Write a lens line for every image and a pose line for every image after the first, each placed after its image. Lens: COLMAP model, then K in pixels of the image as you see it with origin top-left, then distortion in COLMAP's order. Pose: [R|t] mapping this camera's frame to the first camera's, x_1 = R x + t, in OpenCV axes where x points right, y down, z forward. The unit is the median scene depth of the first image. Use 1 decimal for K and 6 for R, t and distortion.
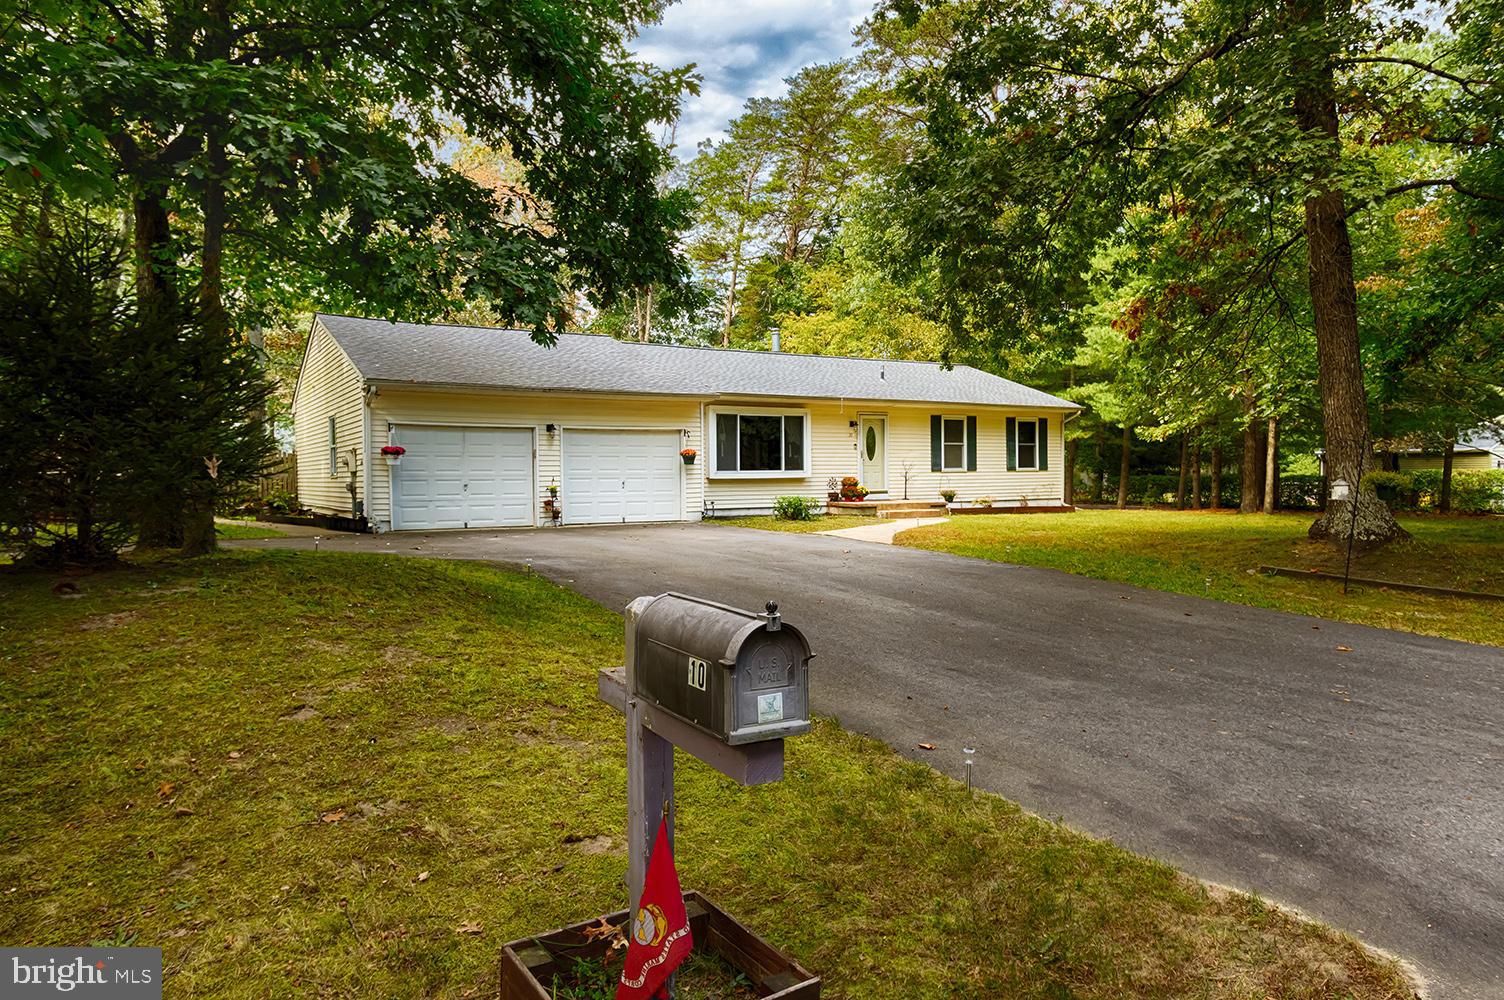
lens RADIAL K [[957.8, 0, 752.0], [0, 957.8, 500.0], [0, 0, 1]] dist [0.001272, 0.000722]
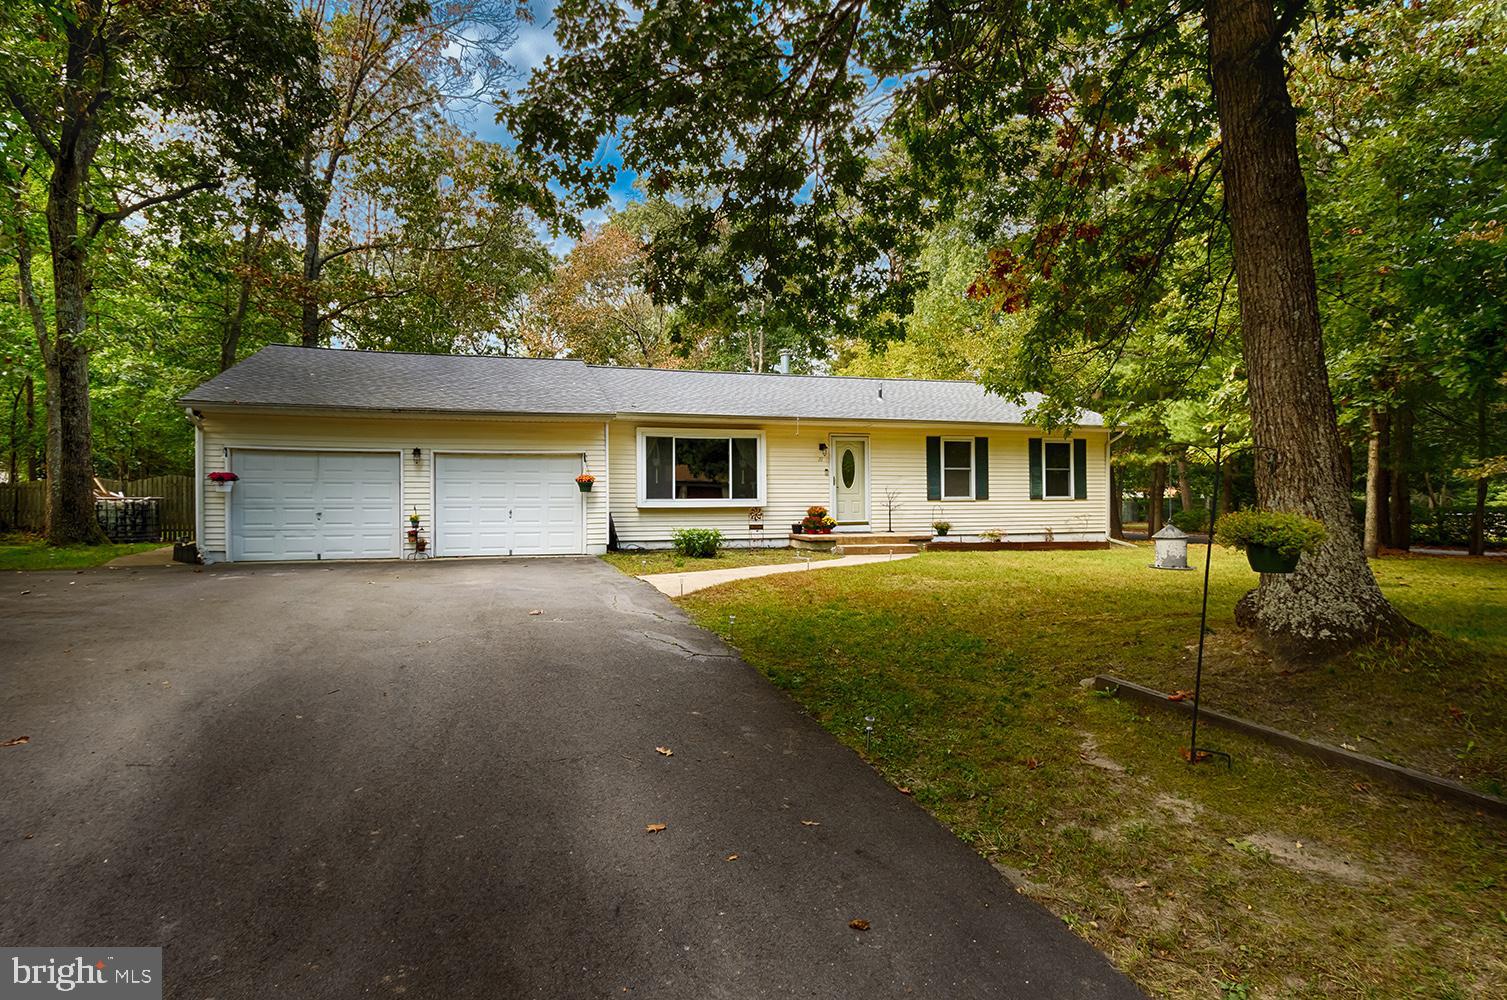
lens RADIAL K [[814.9, 0, 753.5], [0, 814.9, 500.0], [0, 0, 1]] dist [0.002577, -0.000169]
pose [[0.968826, 0.004140, -0.247709, 0.234134], [-0.010676, 0.999629, -0.025048, -0.010190], [0.247513, 0.026912, 0.968511, 0.250700]]
